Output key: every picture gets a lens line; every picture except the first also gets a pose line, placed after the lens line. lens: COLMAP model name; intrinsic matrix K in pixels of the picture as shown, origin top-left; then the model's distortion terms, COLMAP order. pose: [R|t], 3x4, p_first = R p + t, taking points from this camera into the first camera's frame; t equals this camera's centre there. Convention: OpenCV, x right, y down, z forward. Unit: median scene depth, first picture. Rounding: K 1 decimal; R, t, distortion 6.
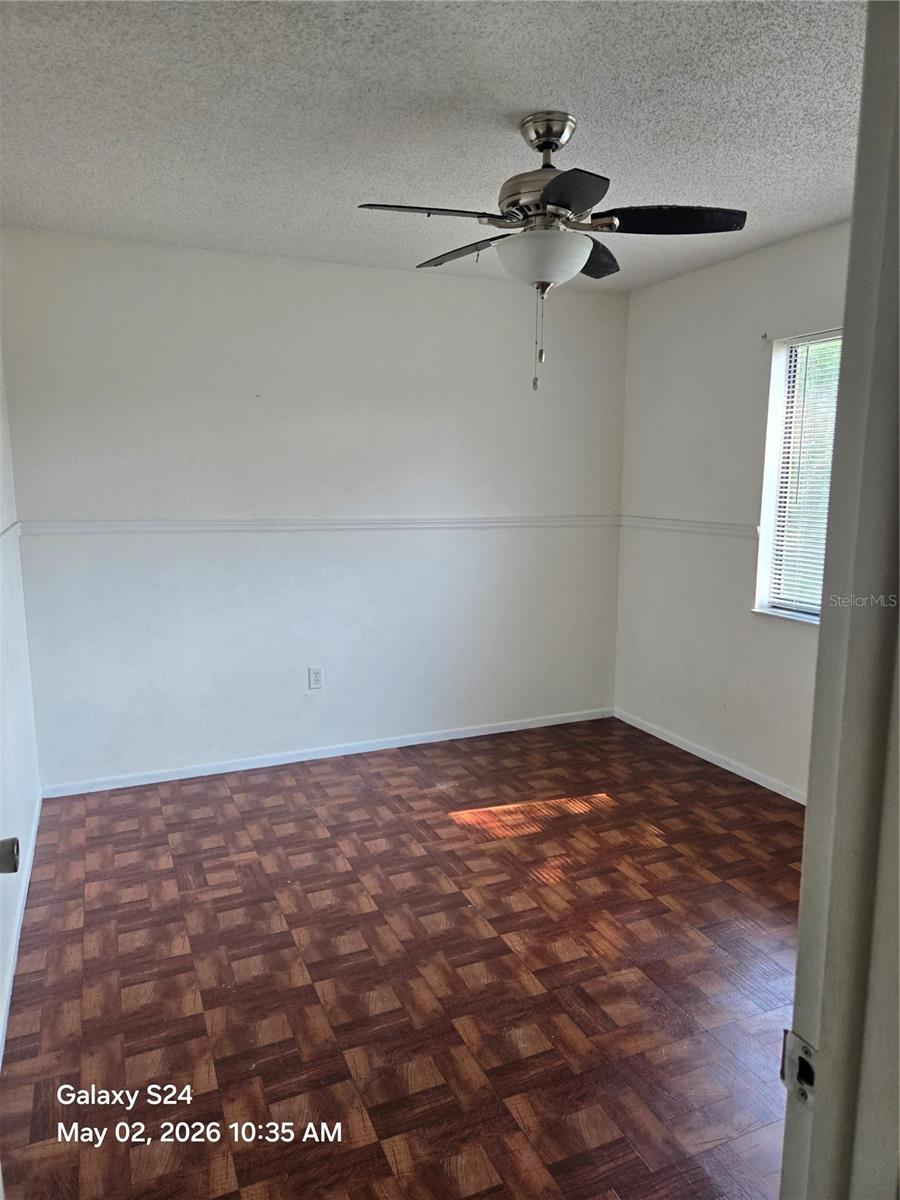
lens RADIAL K [[794.0, 0, 451.2], [0, 794.0, 604.1], [0, 0, 1]] dist [0.060769, -0.052680]
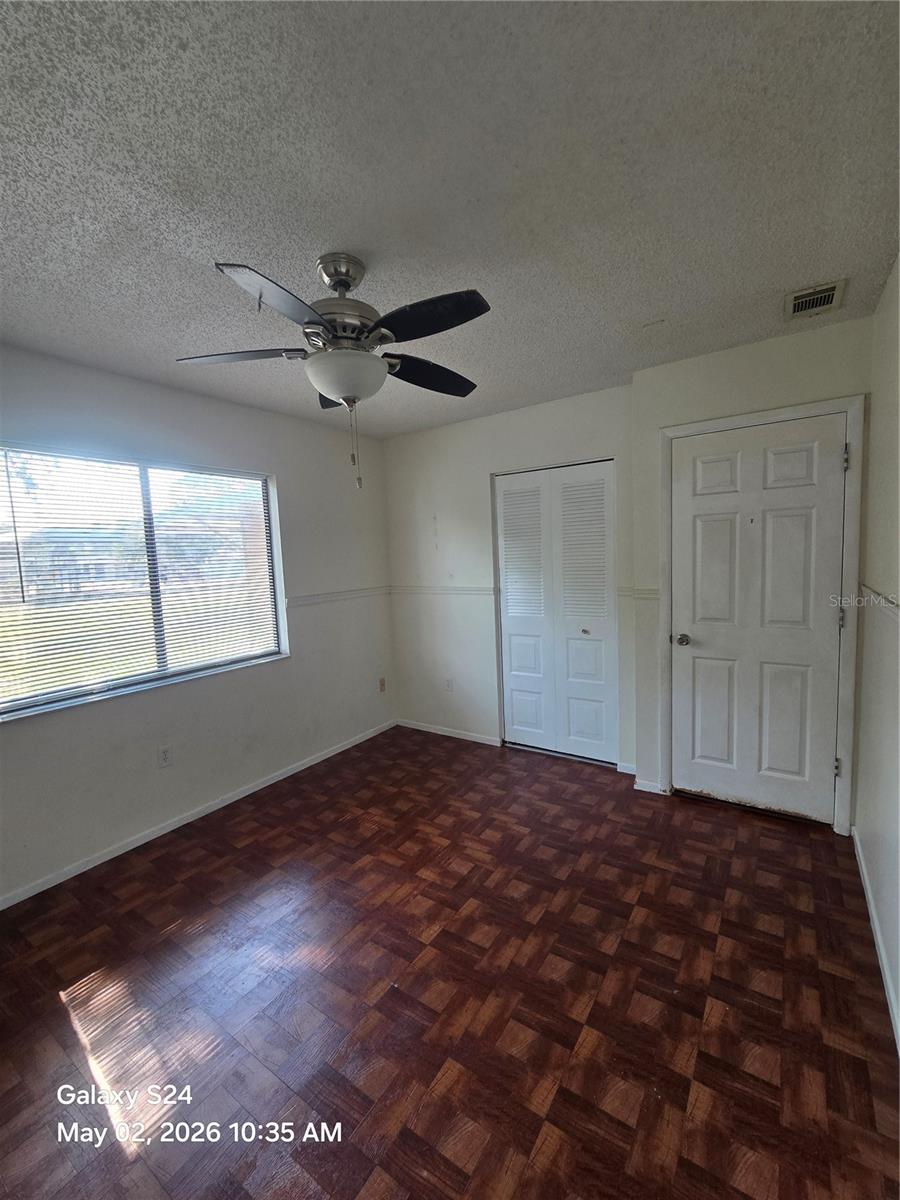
lens RADIAL K [[488.6, 0, 453.7], [0, 488.6, 597.9], [0, 0, 1]] dist [-0.002908, -0.000366]
pose [[-0.529458, -0.054854, 0.846561, -0.622632], [0.175356, 0.969279, 0.172477, -0.230054], [-0.830015, 0.239768, -0.503574, 1.390690]]
